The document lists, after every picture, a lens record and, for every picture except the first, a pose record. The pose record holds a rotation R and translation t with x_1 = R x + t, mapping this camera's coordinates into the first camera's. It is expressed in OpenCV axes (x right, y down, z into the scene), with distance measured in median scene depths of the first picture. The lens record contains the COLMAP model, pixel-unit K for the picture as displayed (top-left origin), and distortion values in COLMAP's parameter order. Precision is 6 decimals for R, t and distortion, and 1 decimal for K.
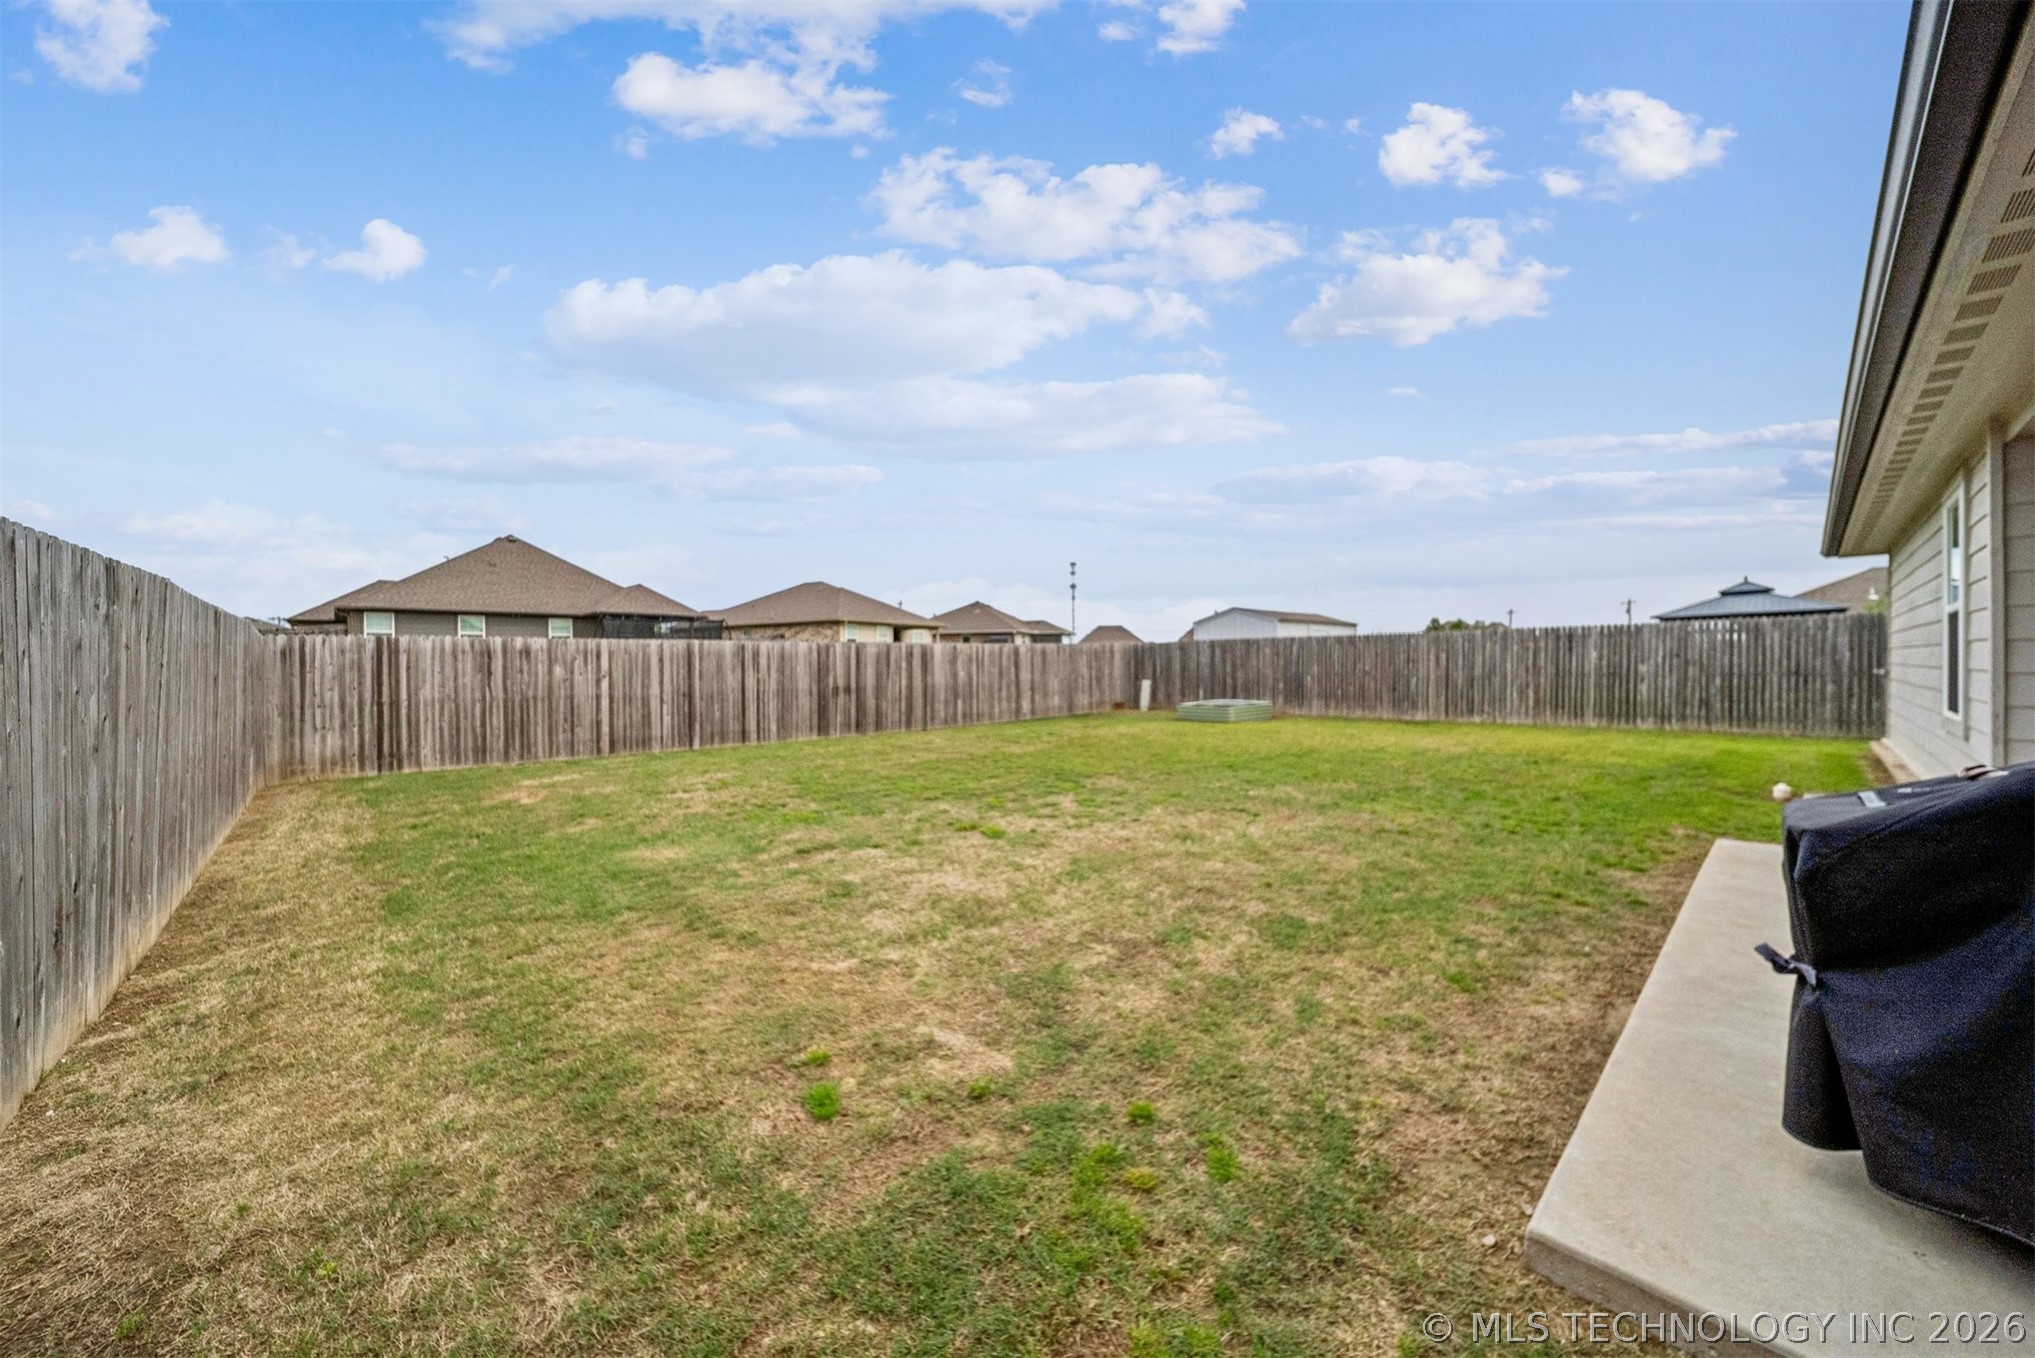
lens RADIAL K [[732.8, 0, 1020.6], [0, 732.8, 690.2], [0, 0, 1]] dist [-0.000803, -0.000651]
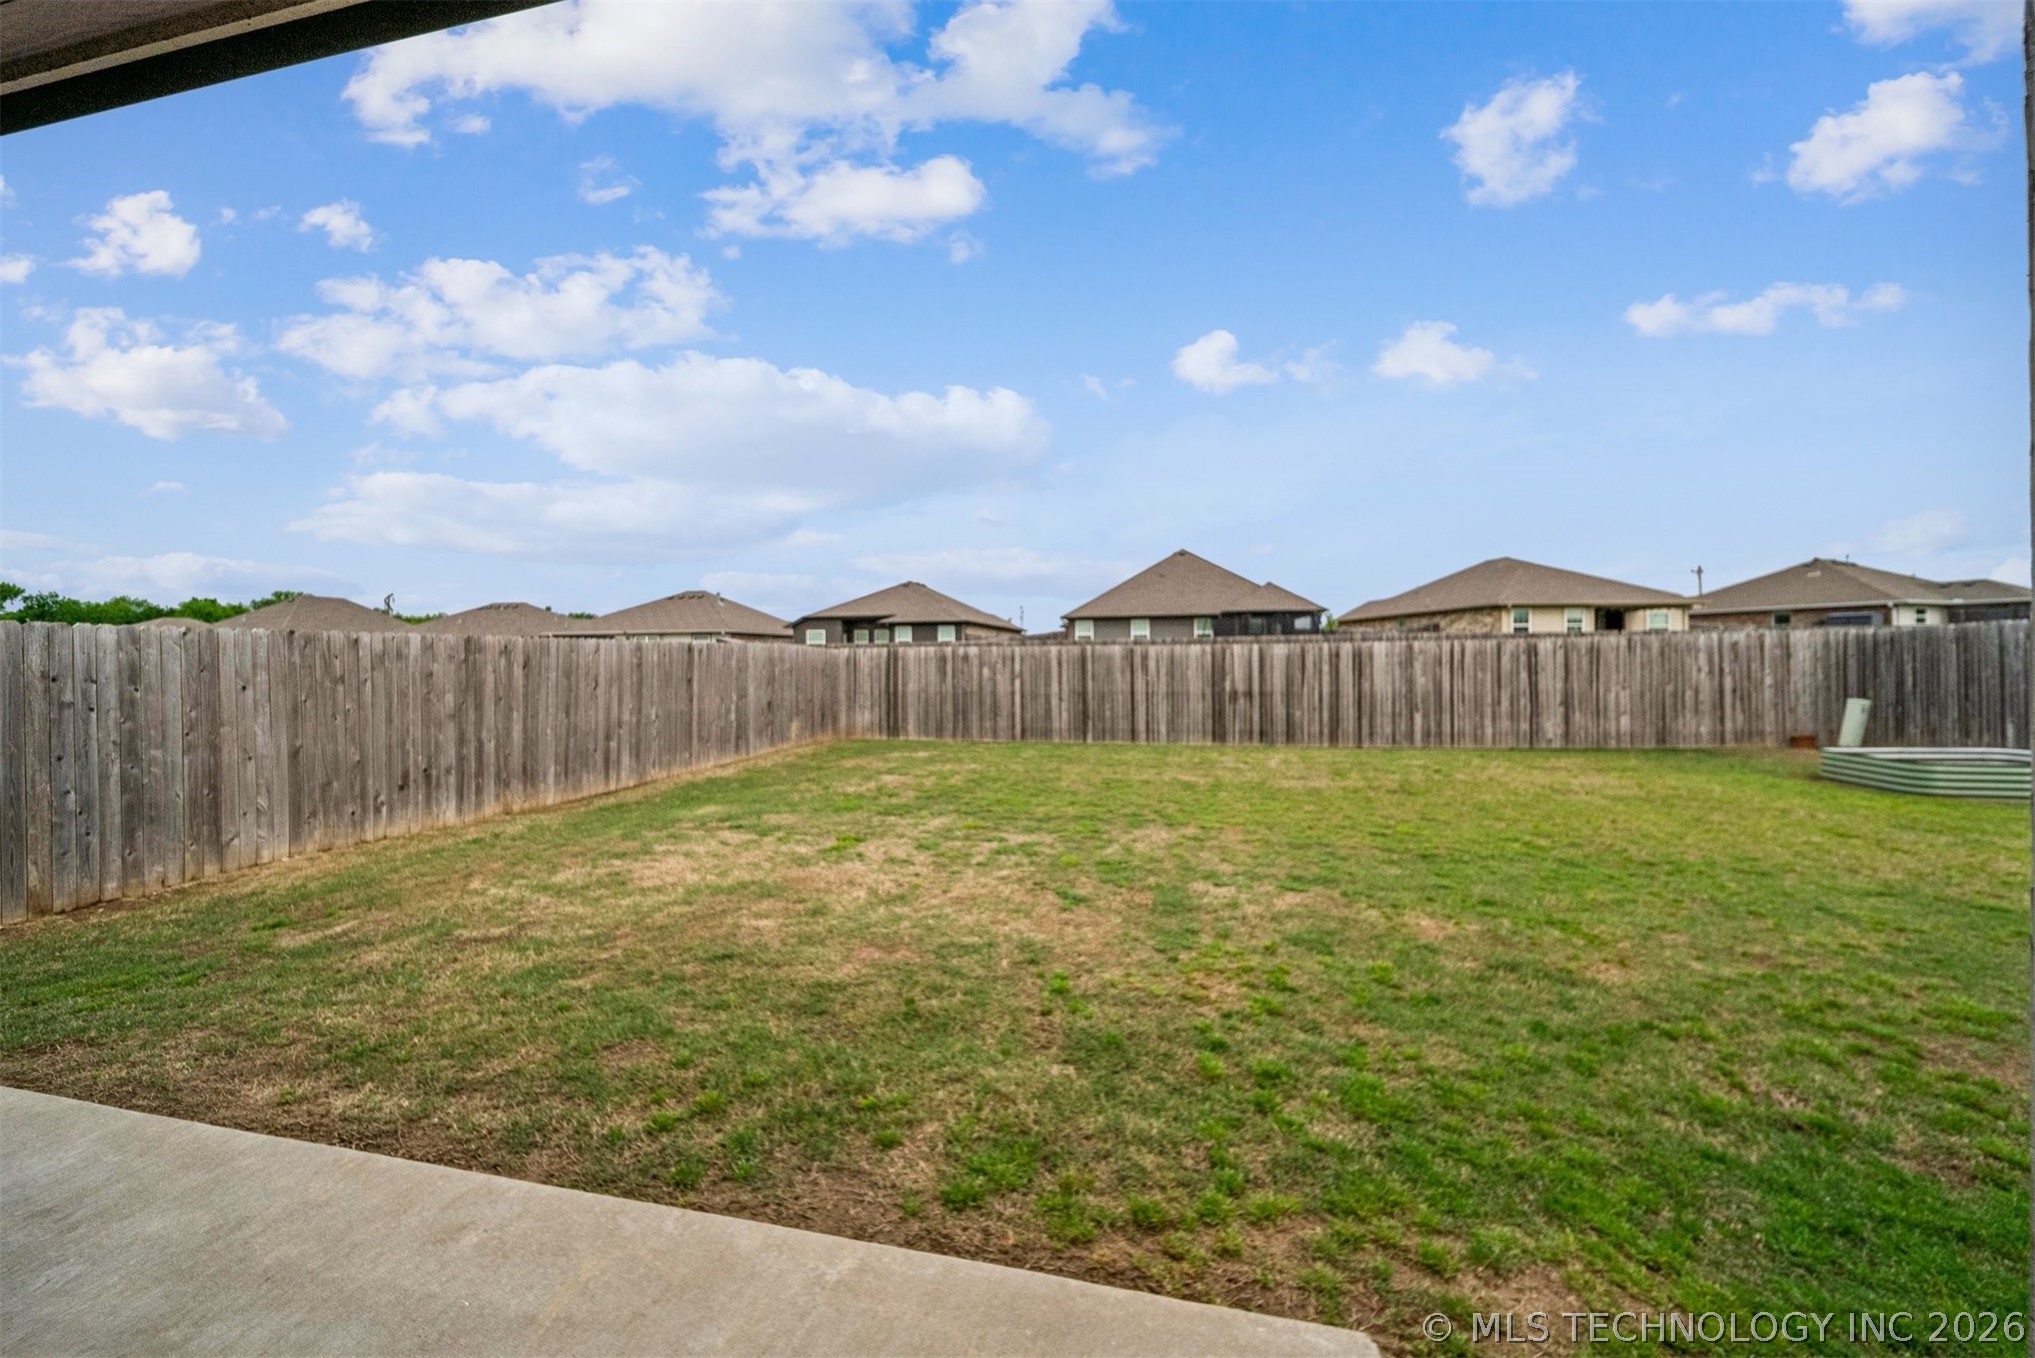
lens RADIAL K [[745.6, 0, 1034.6], [0, 745.6, 693.2], [0, 0, 1]] dist [0.000513, -0.001716]
pose [[0.572257, 0.042395, -0.818977, 0.368089], [-0.027183, 0.999095, 0.032725, -0.025755], [0.819623, 0.003536, 0.572892, 0.243317]]
